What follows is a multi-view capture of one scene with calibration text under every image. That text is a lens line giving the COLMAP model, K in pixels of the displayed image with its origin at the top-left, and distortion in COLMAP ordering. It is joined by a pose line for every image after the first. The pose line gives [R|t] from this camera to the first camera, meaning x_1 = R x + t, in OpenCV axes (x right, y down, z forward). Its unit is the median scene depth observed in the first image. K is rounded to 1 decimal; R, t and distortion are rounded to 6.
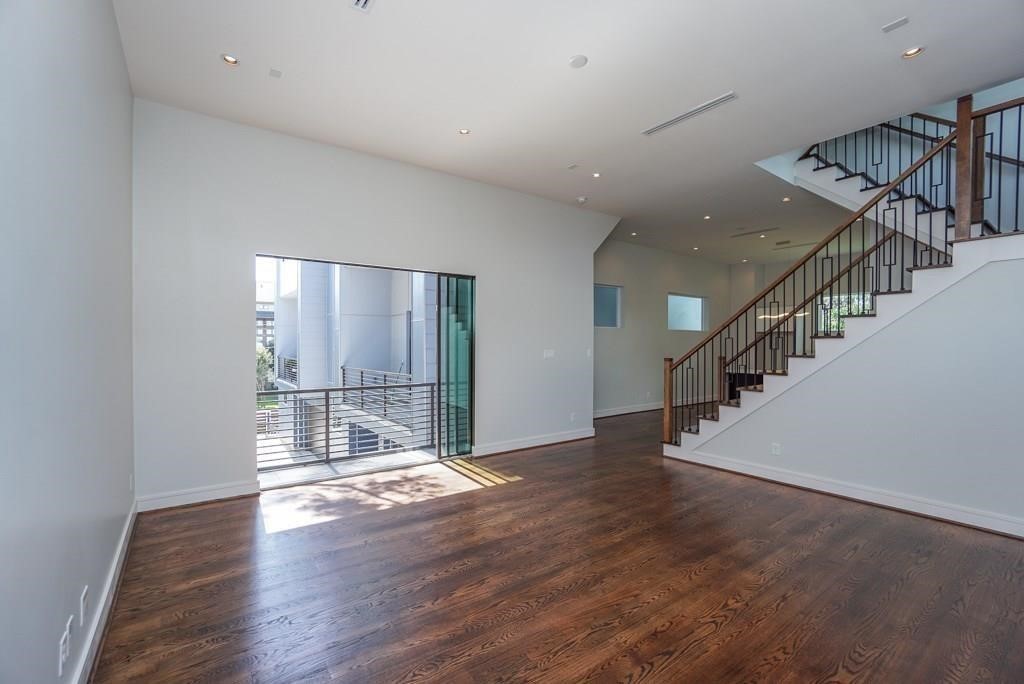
lens RADIAL K [[450.3, 0, 511.0], [0, 450.3, 347.3], [0, 0, 1]] dist [-0.045860, 0.023060]
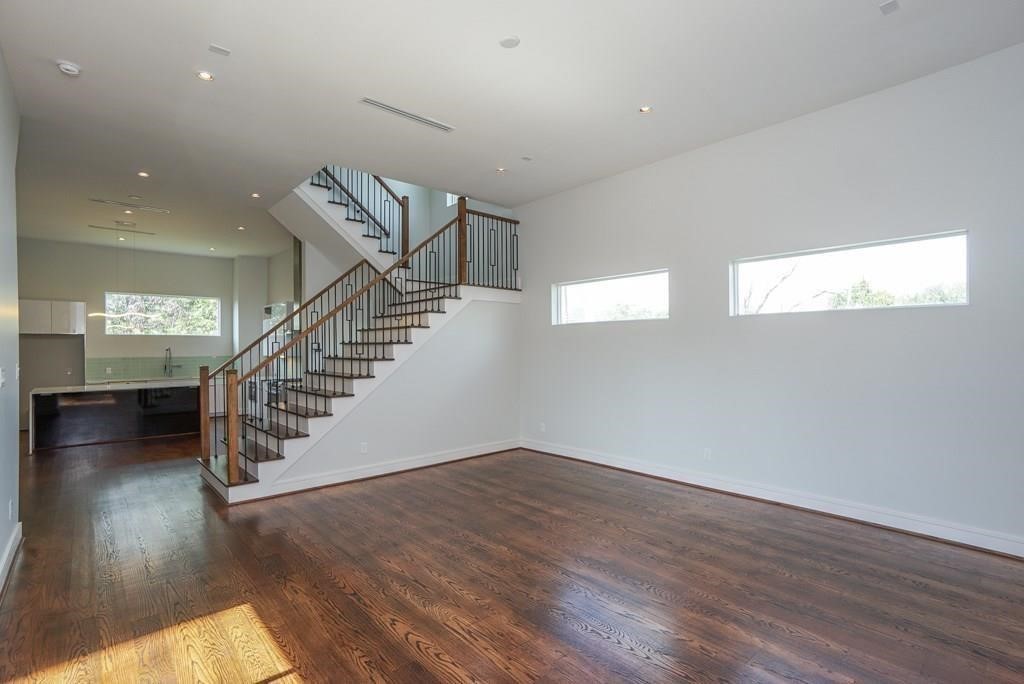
lens RADIAL K [[490.1, 0, 507.6], [0, 490.1, 346.0], [0, 0, 1]] dist [-0.002452, -0.000110]
pose [[-0.102526, -0.004993, 0.994718, -0.762691], [0.007667, 0.999954, 0.005809, -0.022967], [-0.994701, 0.008222, -0.102483, 0.985014]]
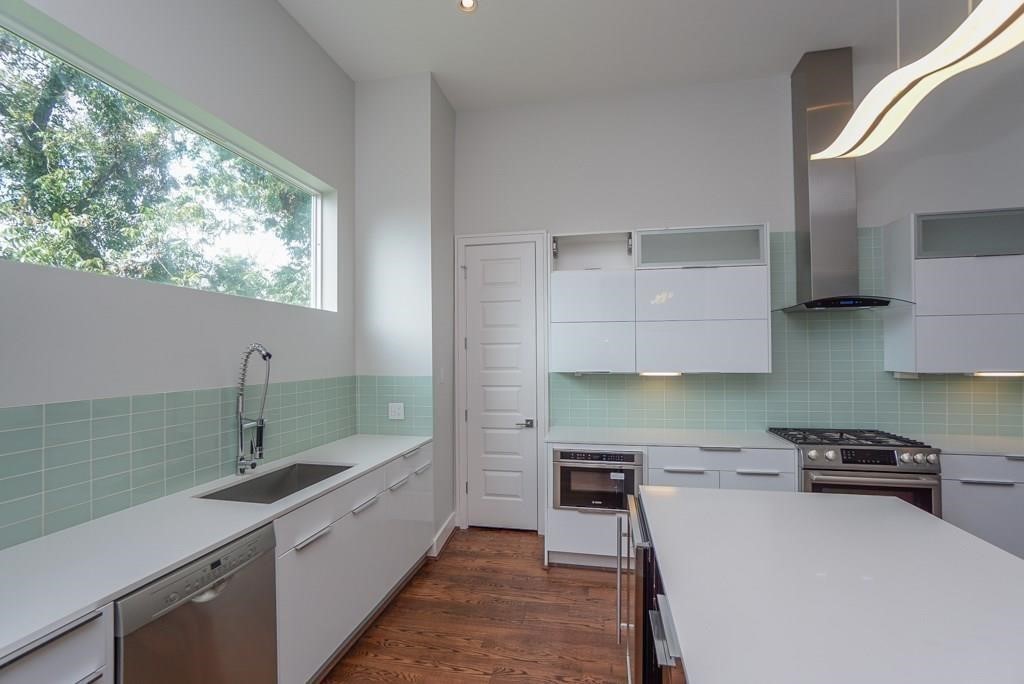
lens RADIAL K [[471.8, 0, 507.6], [0, 471.8, 348.5], [0, 0, 1]] dist [-0.050482, 0.027153]
pose [[-0.680758, 0.004453, 0.732495, 1.490941], [0.003259, 0.999990, -0.003050, -0.008558], [-0.732501, 0.000311, -0.680765, 2.754625]]
